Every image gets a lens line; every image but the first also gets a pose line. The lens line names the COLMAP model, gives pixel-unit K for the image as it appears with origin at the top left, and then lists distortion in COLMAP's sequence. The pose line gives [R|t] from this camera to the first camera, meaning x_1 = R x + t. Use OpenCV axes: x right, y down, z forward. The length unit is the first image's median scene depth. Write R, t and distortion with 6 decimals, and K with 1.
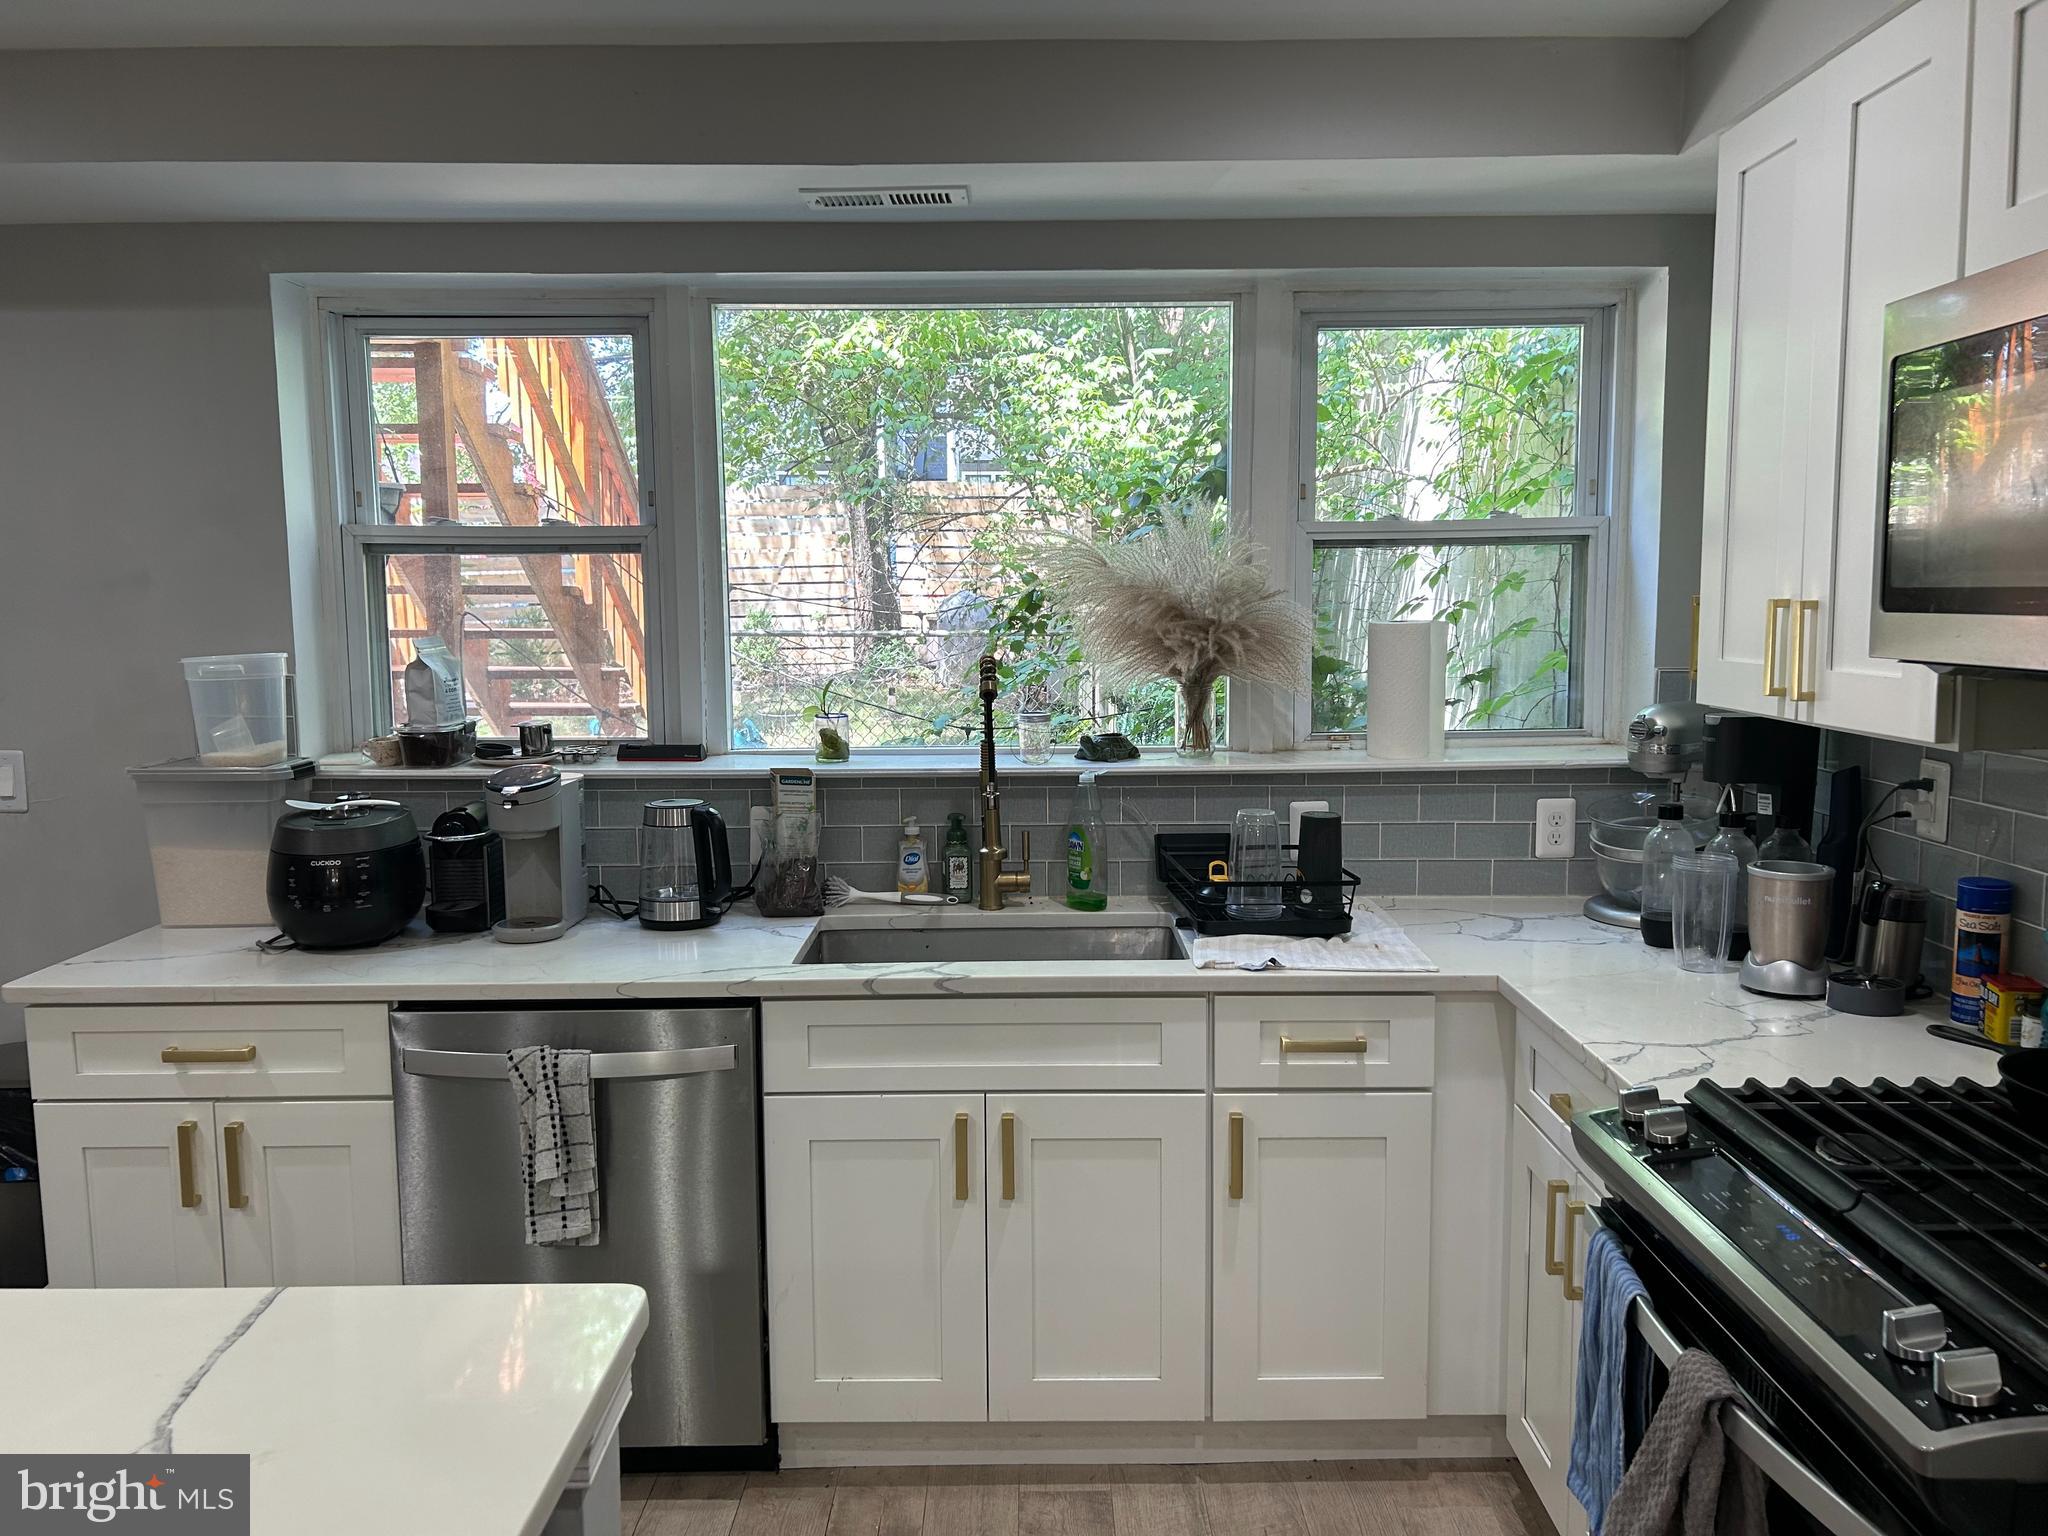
lens RADIAL K [[1551.4, 0, 1023.4], [0, 1551.4, 749.7], [0, 0, 1]] dist [0.056822, -0.044669]
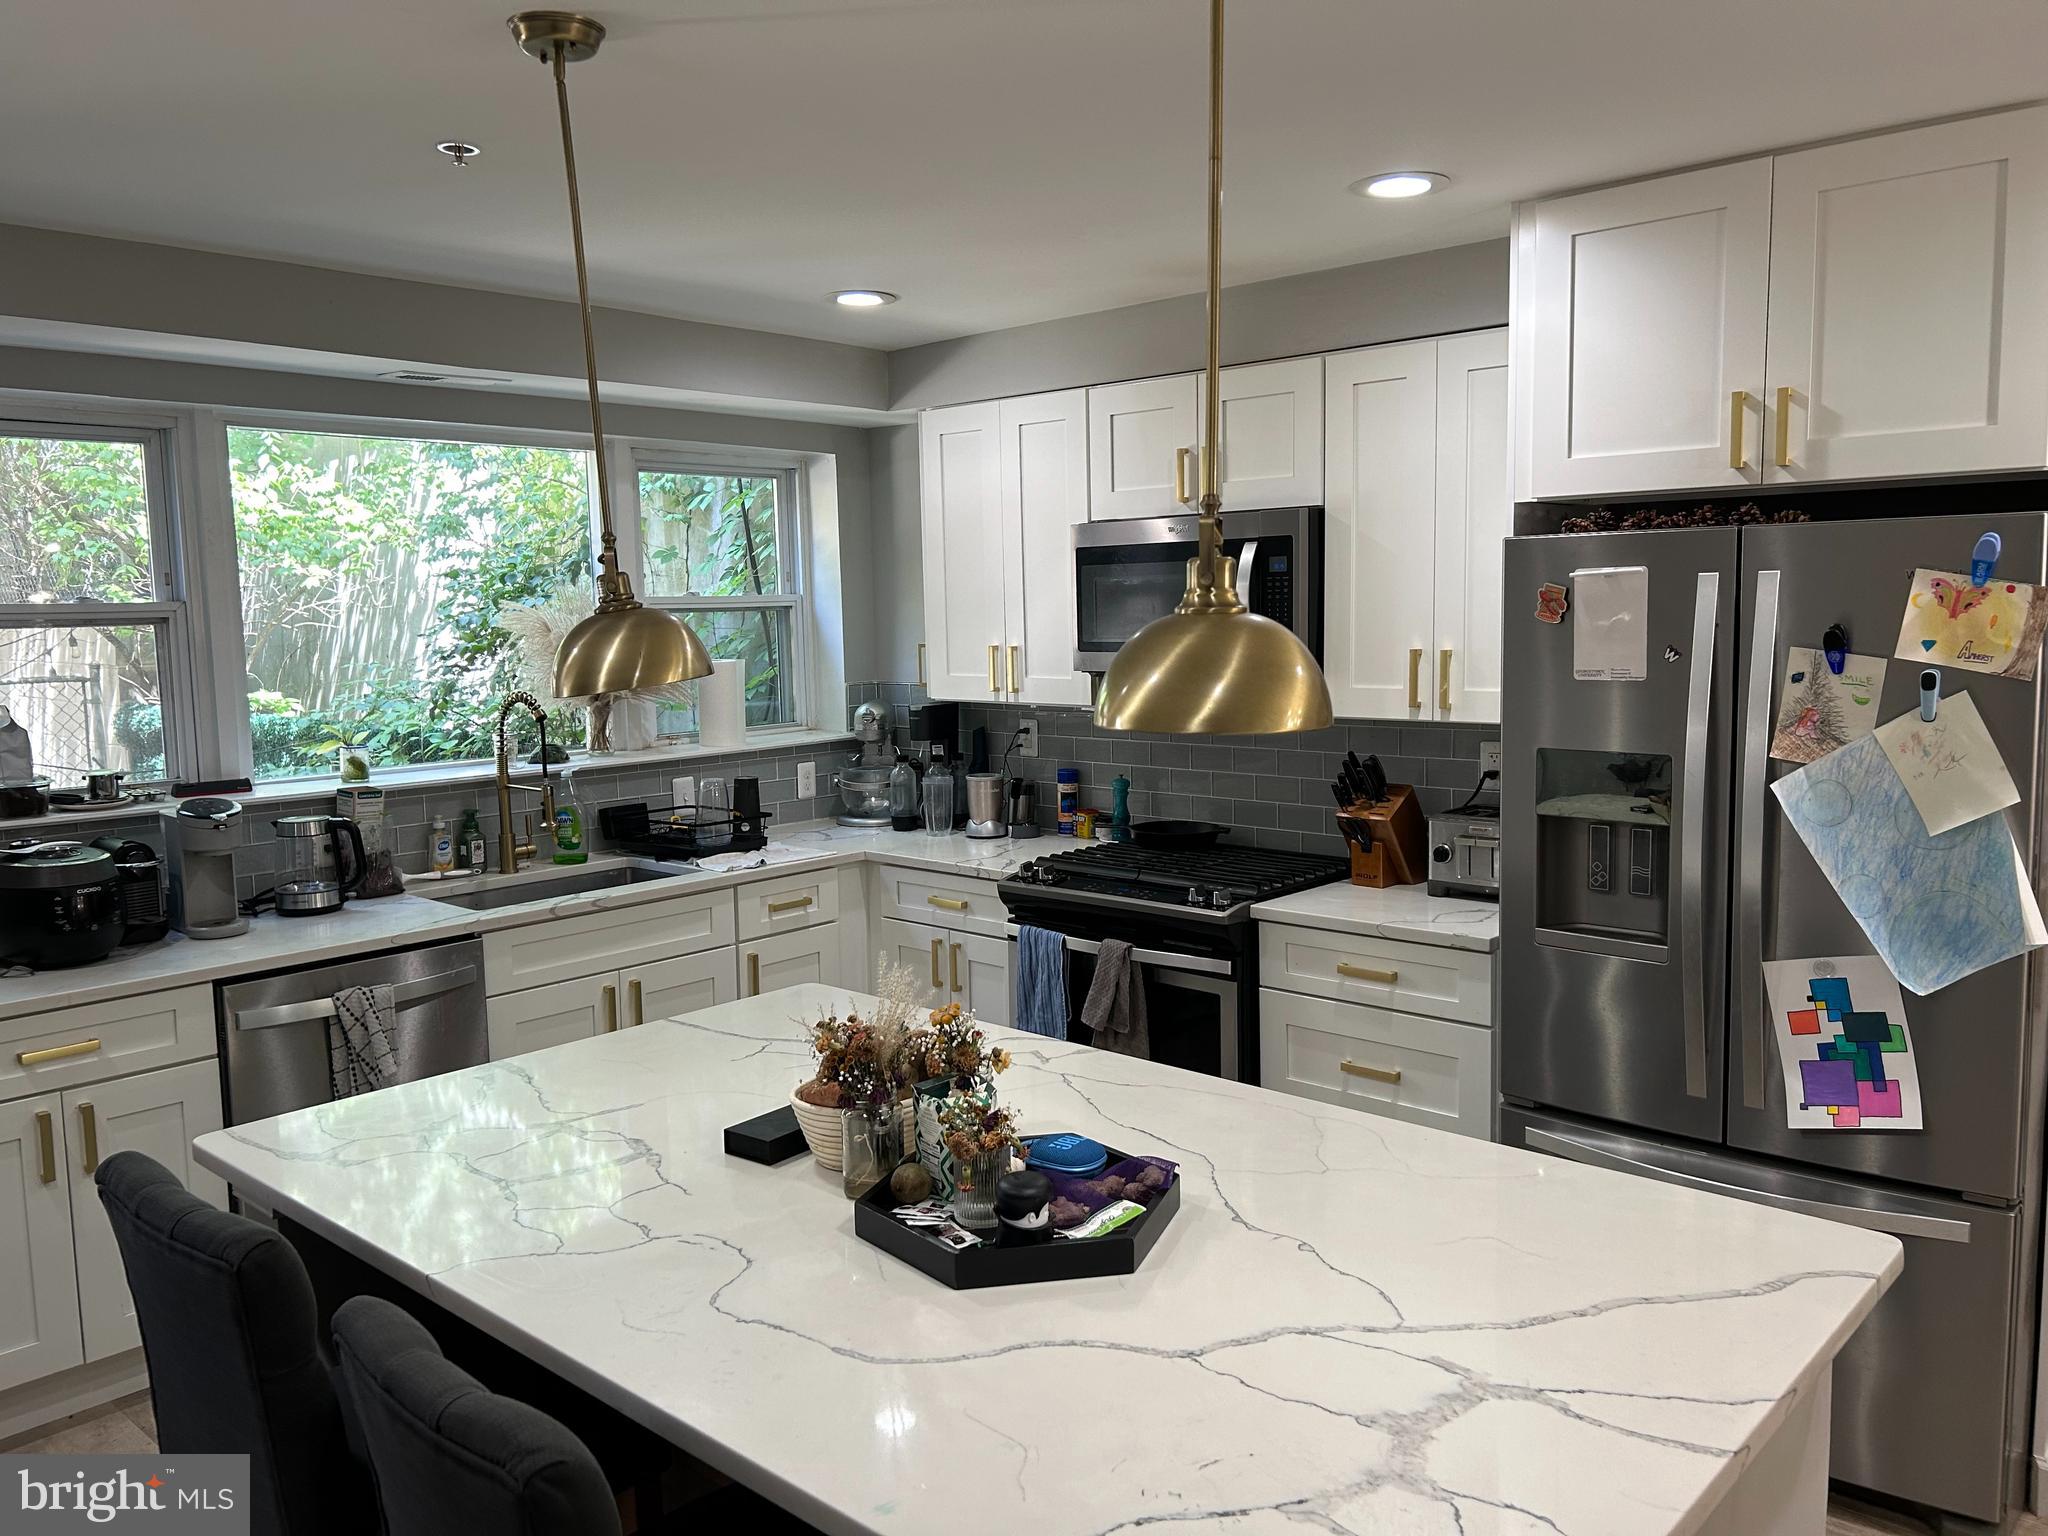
lens RADIAL K [[1551.4, 0, 1025.1], [0, 1551.4, 771.1], [0, 0, 1]] dist [0.056822, -0.044669]
pose [[0.670199, -0.085756, 0.737210, -0.838043], [0.089565, 0.995388, 0.034364, 0.004199], [-0.736757, 0.042997, 0.674789, -0.348504]]
